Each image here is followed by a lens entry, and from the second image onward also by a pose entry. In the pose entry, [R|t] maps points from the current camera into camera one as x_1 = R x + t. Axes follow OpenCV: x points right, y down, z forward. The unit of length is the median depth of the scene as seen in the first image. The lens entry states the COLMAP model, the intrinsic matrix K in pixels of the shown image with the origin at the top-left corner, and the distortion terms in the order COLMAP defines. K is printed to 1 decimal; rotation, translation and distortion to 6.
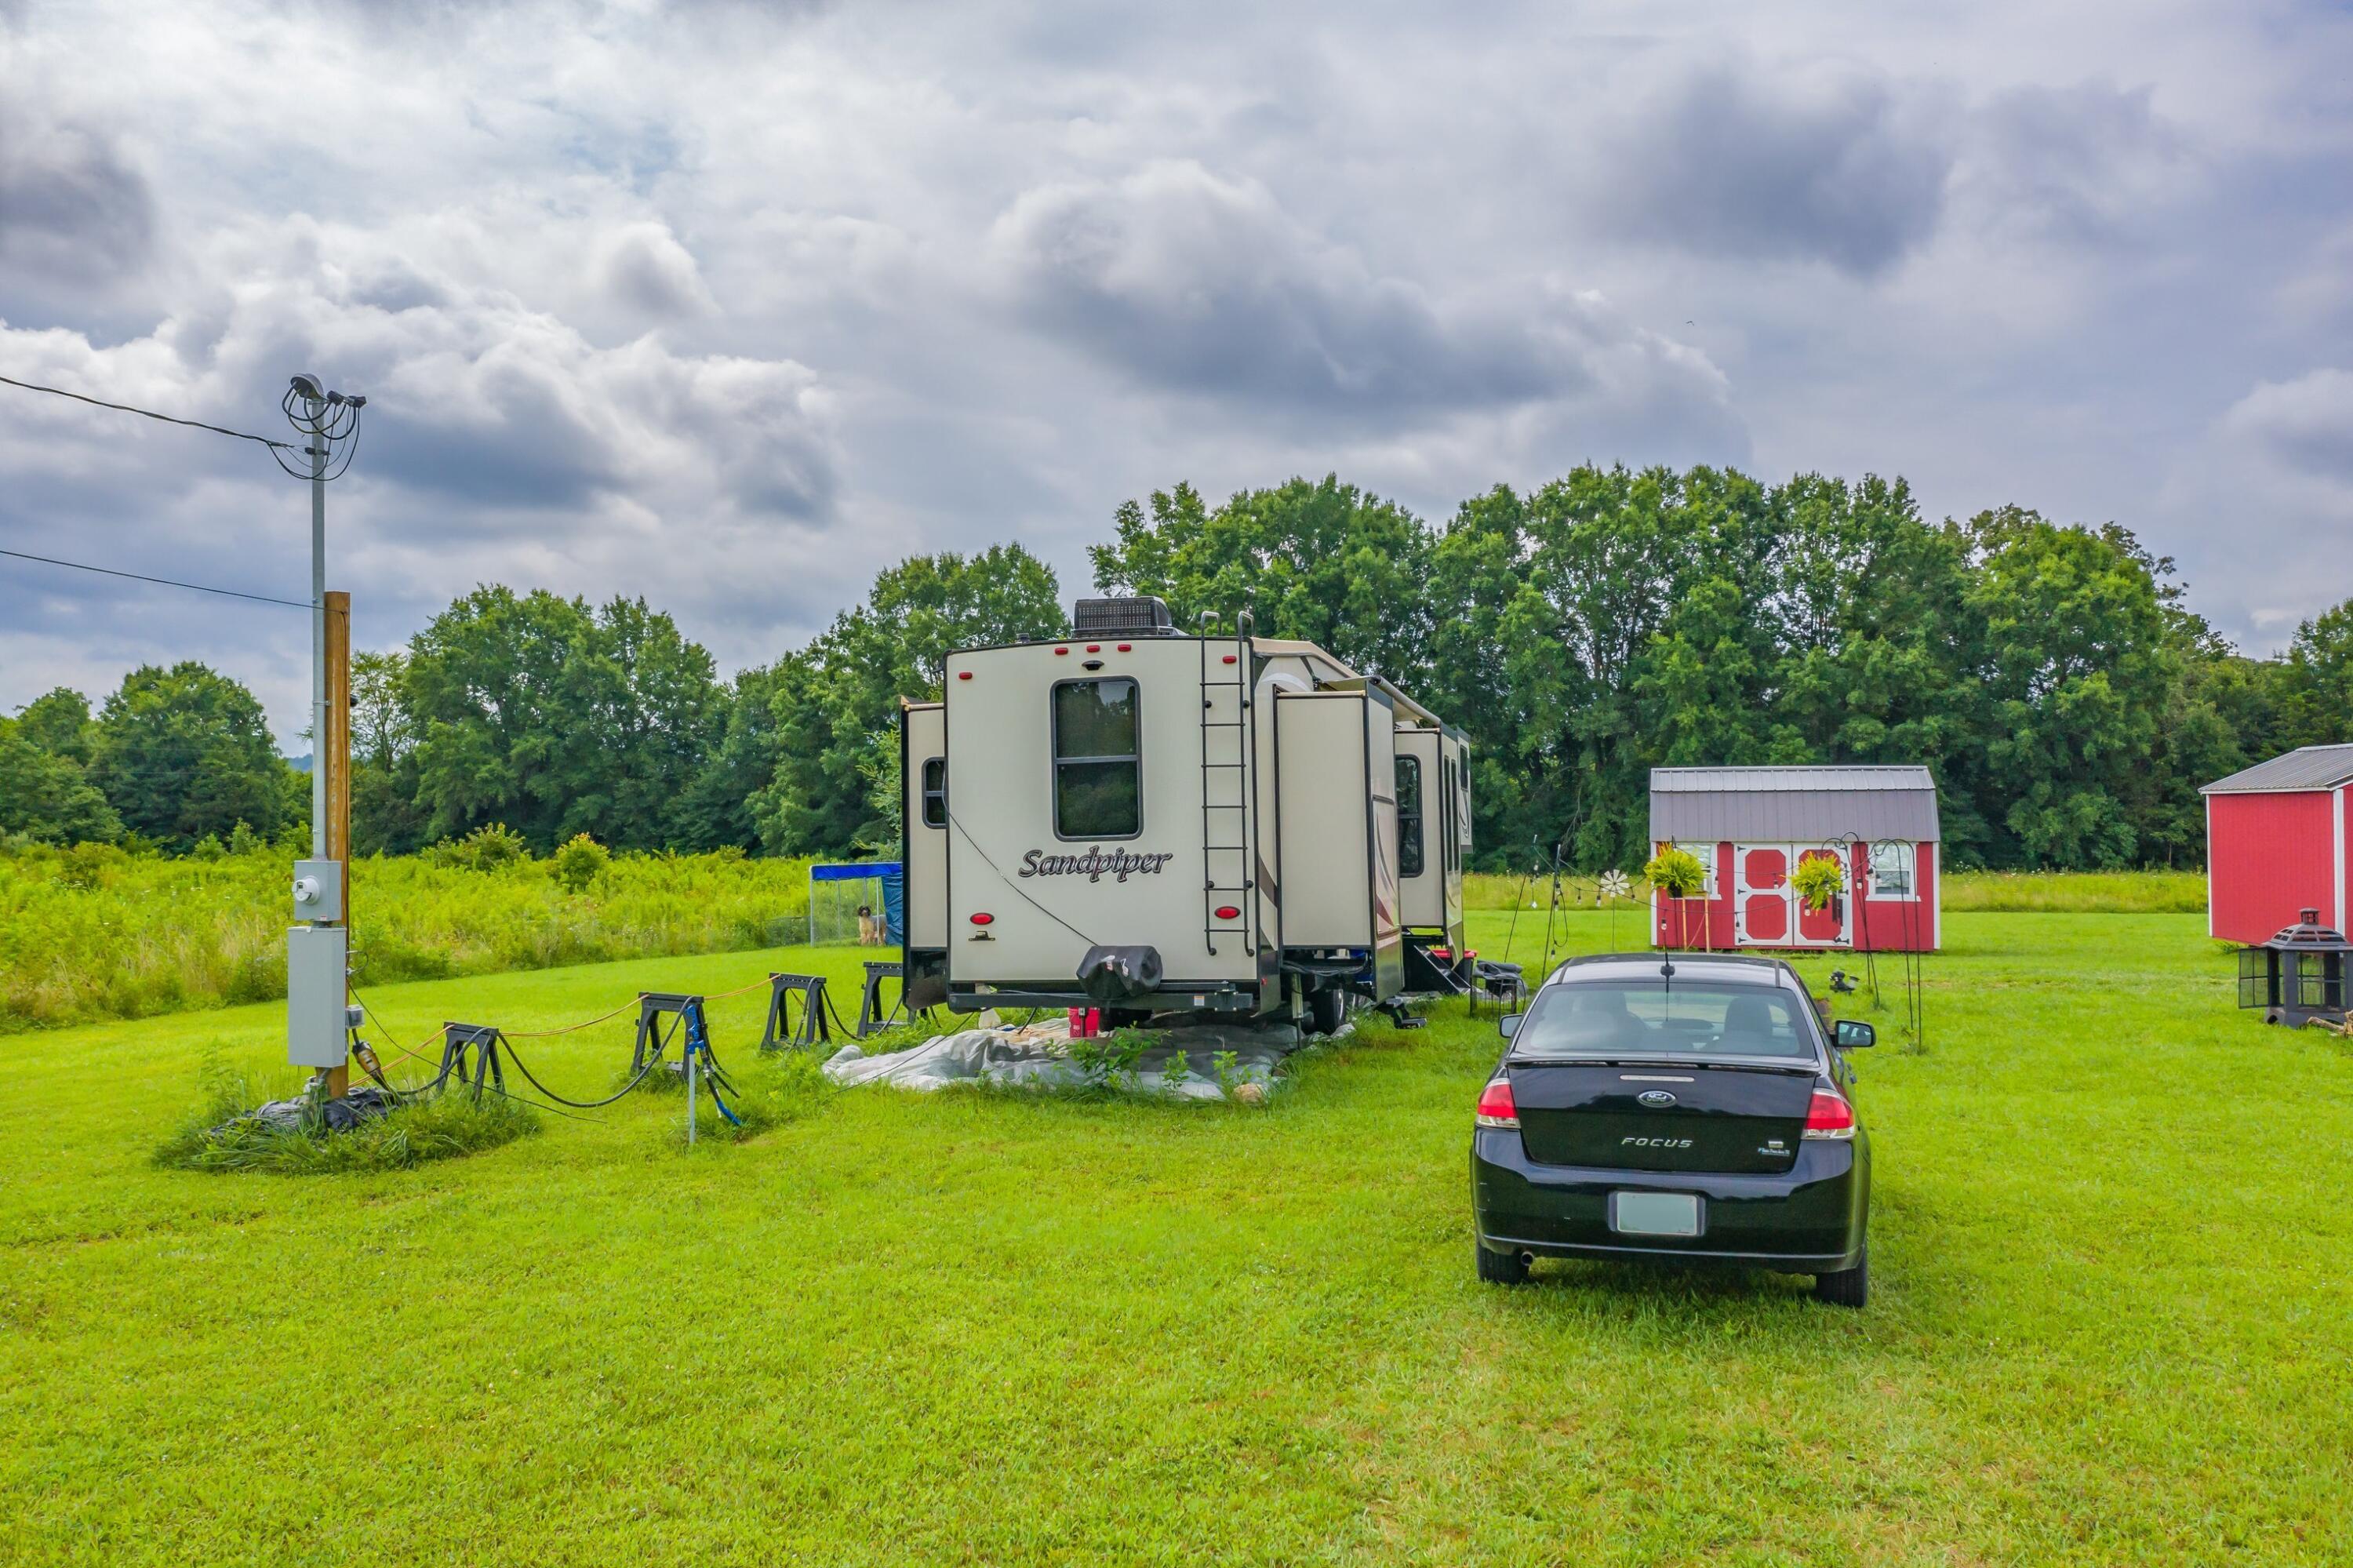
lens RADIAL K [[1864.0, 0, 1178.9], [0, 1864.0, 818.5], [0, 0, 1]] dist [-0.010171, -0.003609]
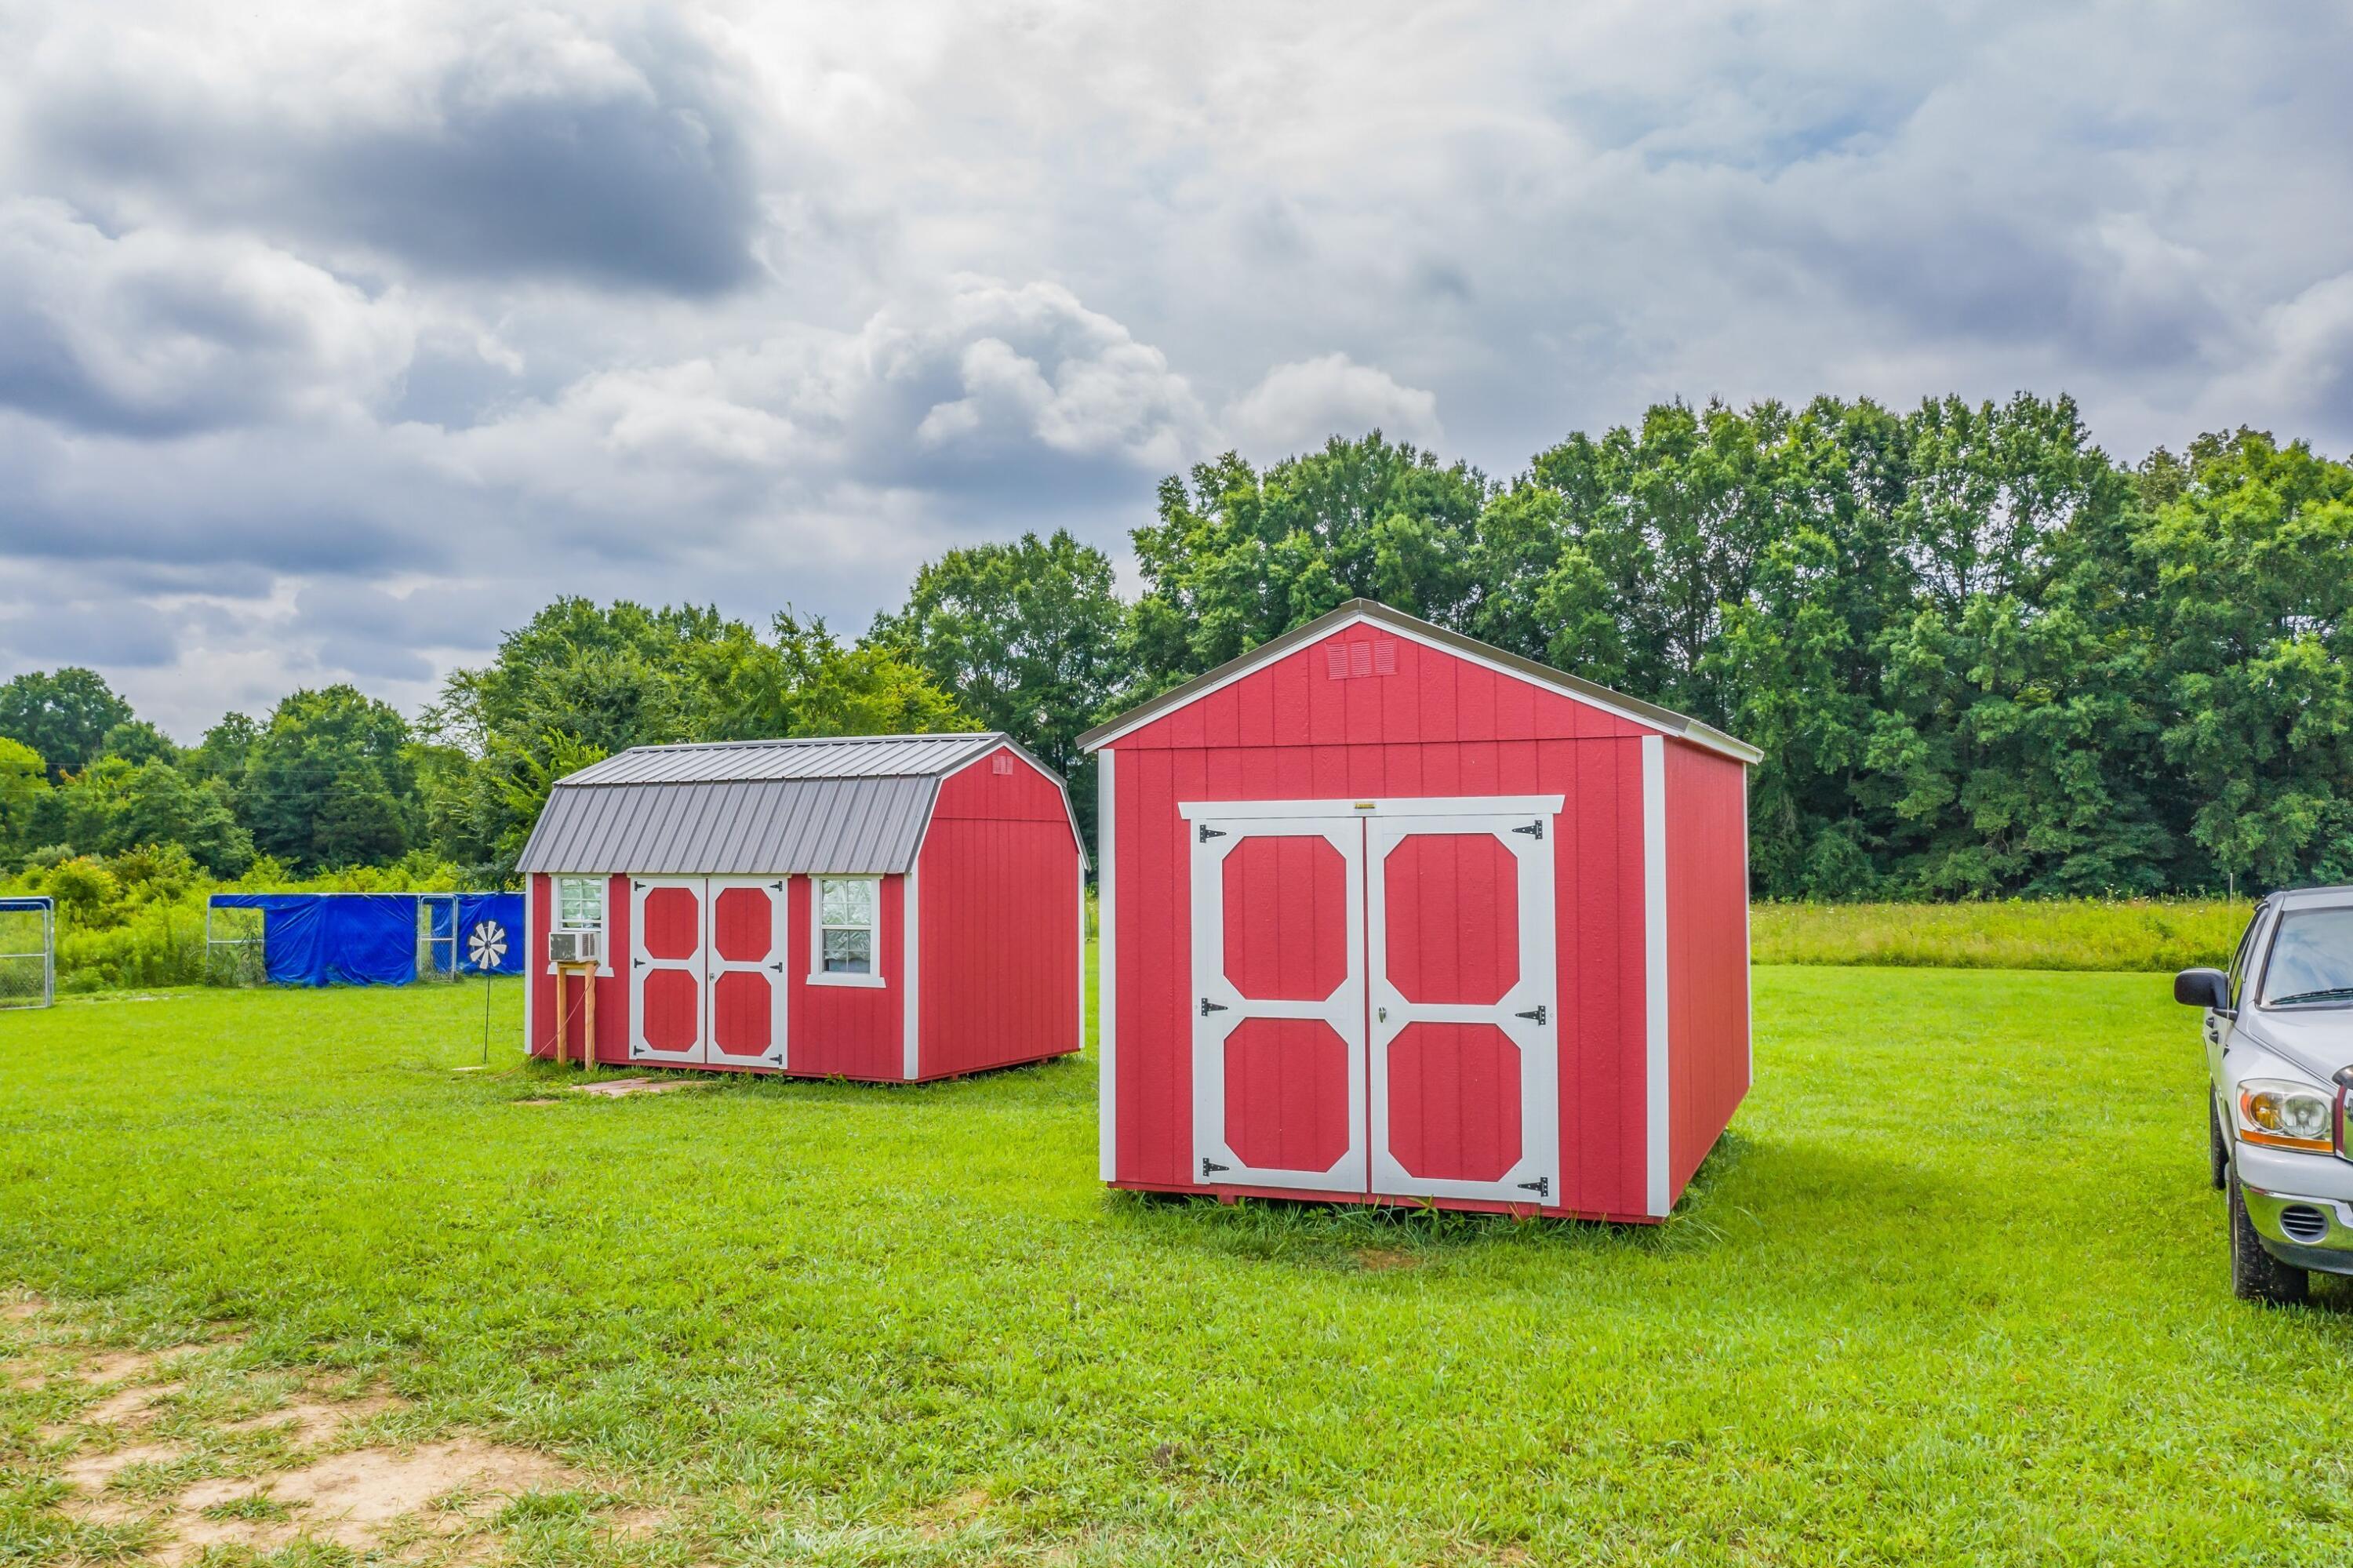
lens RADIAL K [[1818.0, 0, 1234.9], [0, 1818.0, 840.8], [0, 0, 1]] dist [-0.018837, -0.006161]
pose [[0.977602, -0.004802, -0.210405, 0.171002], [0.005548, 0.999980, 0.002956, 0.000723], [0.210387, -0.004057, 0.977610, 0.149481]]
